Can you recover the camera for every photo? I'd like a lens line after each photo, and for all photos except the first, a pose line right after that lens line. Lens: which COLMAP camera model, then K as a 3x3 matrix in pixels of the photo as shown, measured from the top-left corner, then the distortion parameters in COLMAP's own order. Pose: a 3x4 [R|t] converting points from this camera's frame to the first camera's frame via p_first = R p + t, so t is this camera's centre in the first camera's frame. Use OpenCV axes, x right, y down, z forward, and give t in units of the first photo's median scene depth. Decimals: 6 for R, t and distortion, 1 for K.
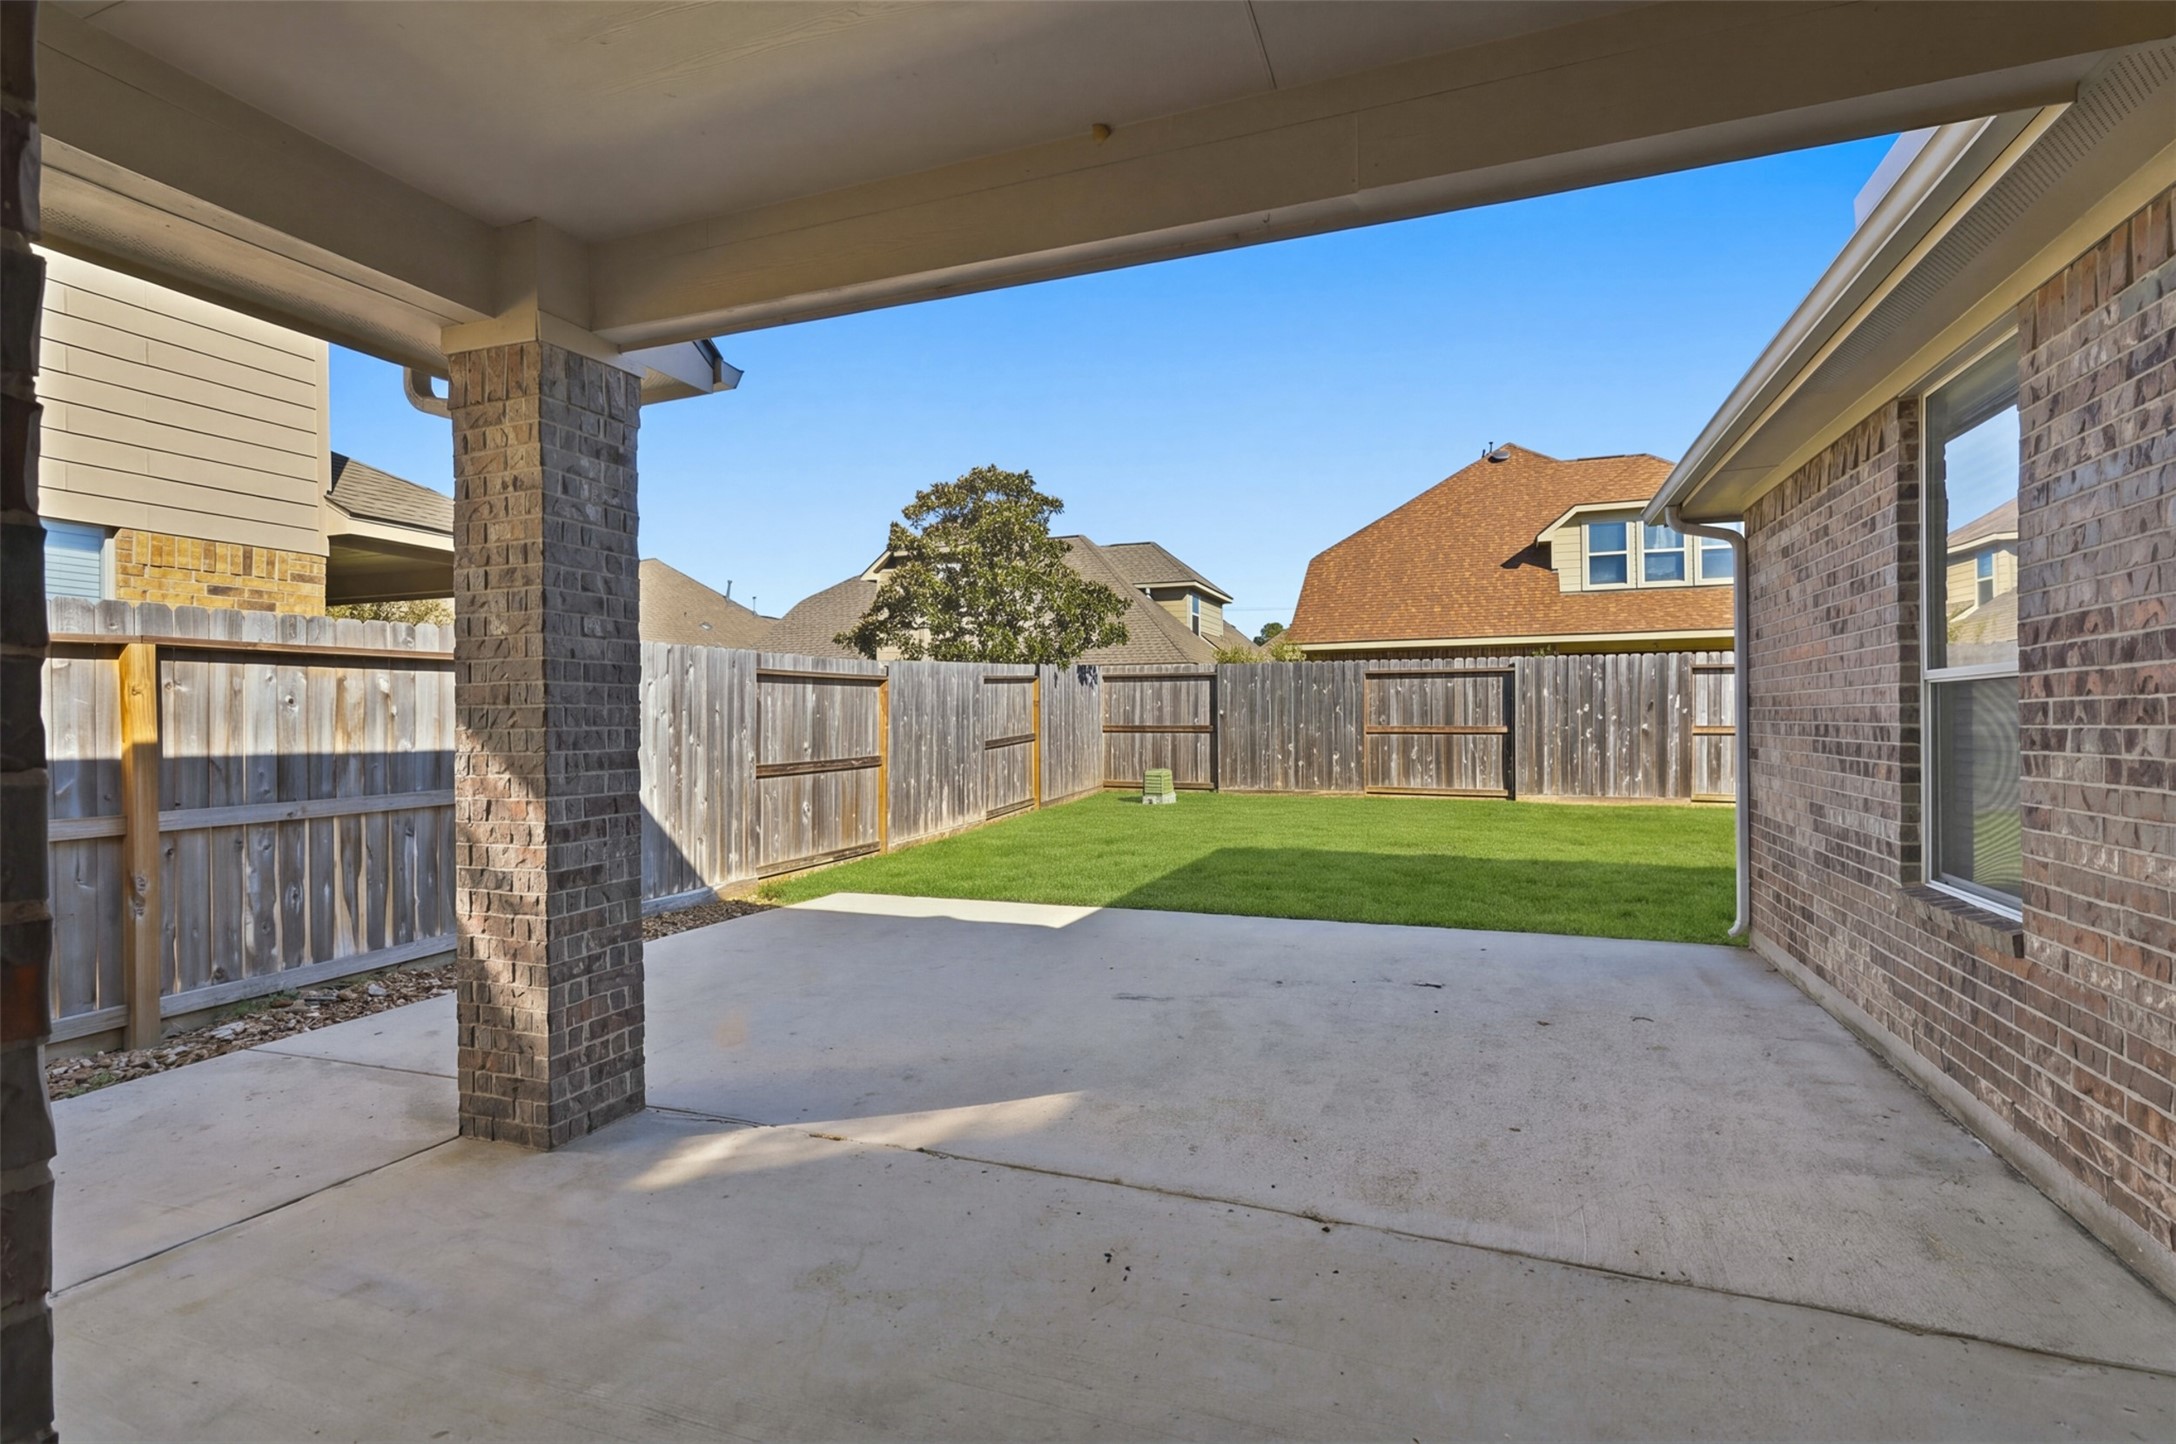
lens RADIAL K [[1026.4, 0, 1087.6], [0, 1026.4, 720.7], [0, 0, 1]] dist [0.000154, 0.000214]
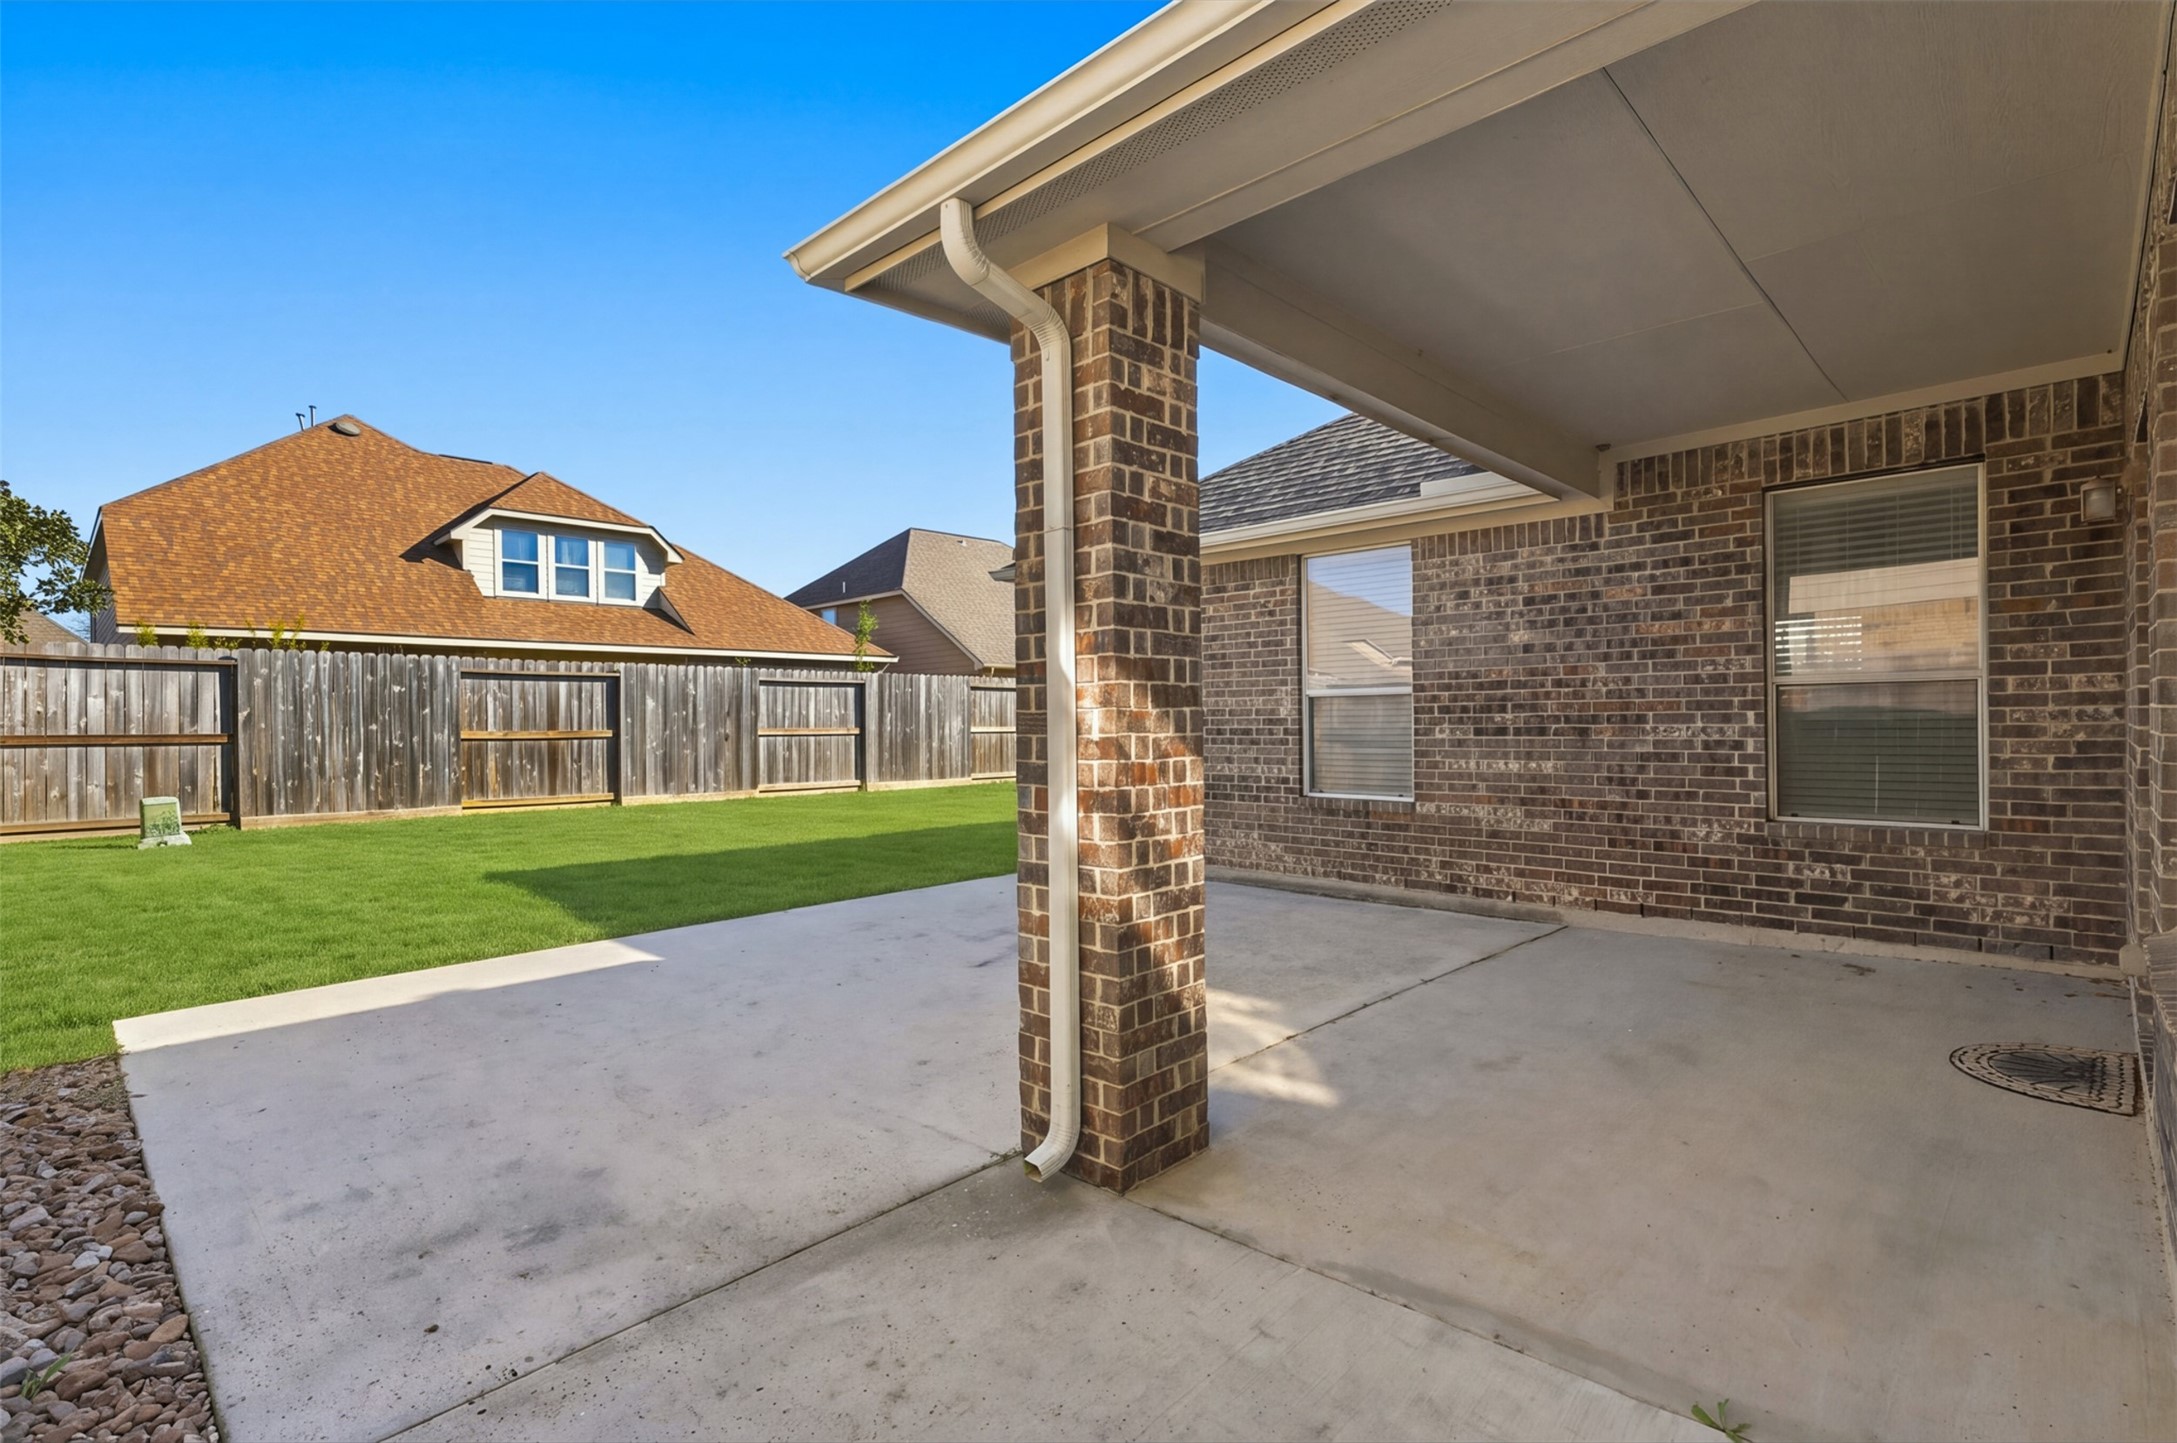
lens RADIAL K [[1026.8, 0, 1092.5], [0, 1026.8, 717.7], [0, 0, 1]] dist [0.000154, 0.000214]
pose [[0.384161, 0.004738, 0.923254, -0.334782], [0.009390, 0.999915, -0.009039, 0.005716], [-0.923218, 0.012141, 0.384084, 0.167797]]
